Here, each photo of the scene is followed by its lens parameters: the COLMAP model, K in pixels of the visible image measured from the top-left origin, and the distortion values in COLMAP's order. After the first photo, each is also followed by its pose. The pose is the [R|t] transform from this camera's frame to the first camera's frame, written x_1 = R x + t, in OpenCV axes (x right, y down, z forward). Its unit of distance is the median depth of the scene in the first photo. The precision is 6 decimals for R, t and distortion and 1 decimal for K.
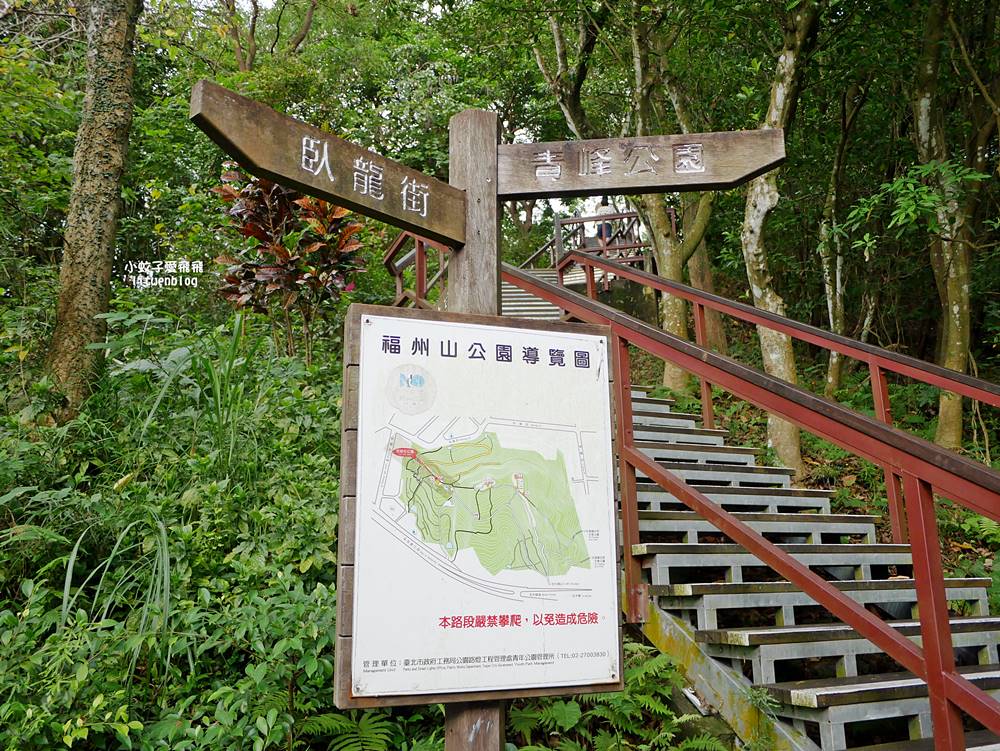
lens RADIAL K [[881.9, 0, 500.0], [0, 881.9, 375.5], [0, 0, 1]] dist [-0.054999, 0.017302]
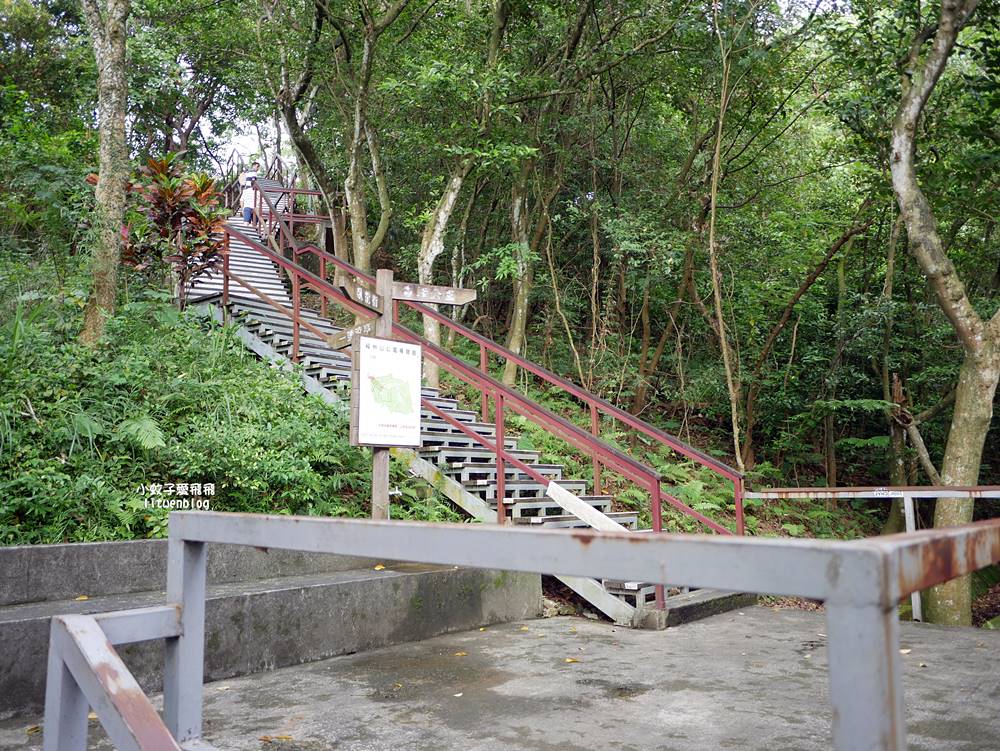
lens RADIAL K [[881.9, 0, 500.0], [0, 881.9, 375.5], [0, 0, 1]] dist [-0.054999, 0.017302]
pose [[0.890300, 0.069611, 0.450022, -1.172135], [-0.112865, 0.991144, 0.069972, -0.214169], [-0.441166, -0.113088, 0.890272, -2.242546]]
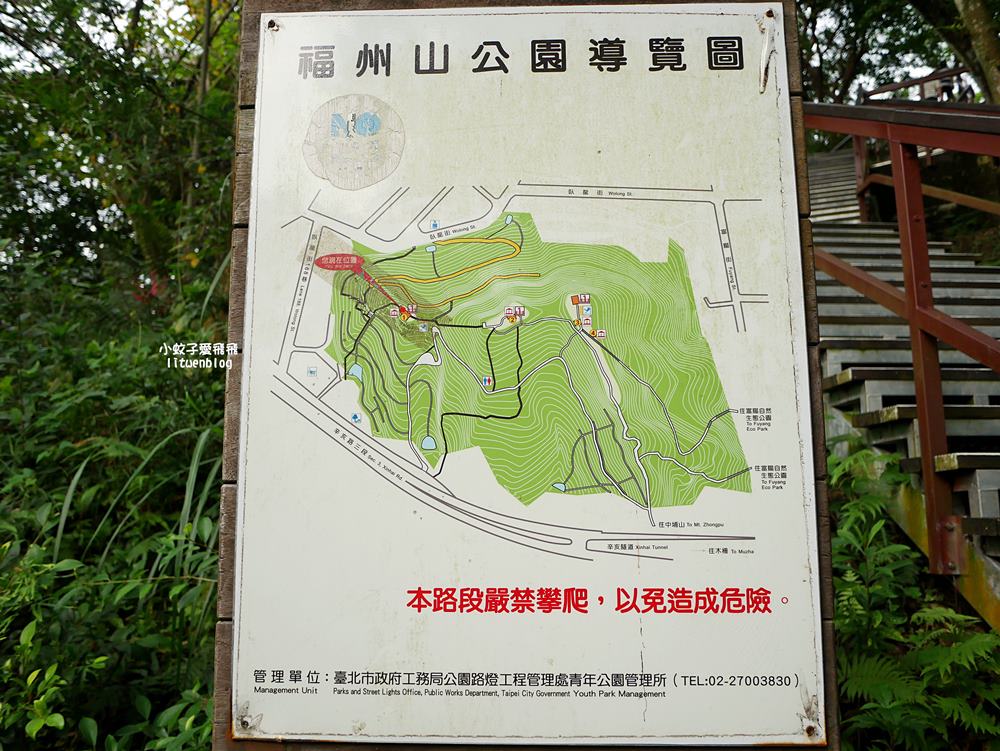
lens RADIAL K [[832.0, 0, 500.0], [0, 832.0, 375.5], [0, 0, 1]] dist [-0.043505, 0.011240]
pose [[0.925462, -0.046815, -0.375936, 0.145409], [0.075857, 0.995138, 0.062817, 0.122171], [0.371167, -0.086652, 0.924514, 0.557597]]
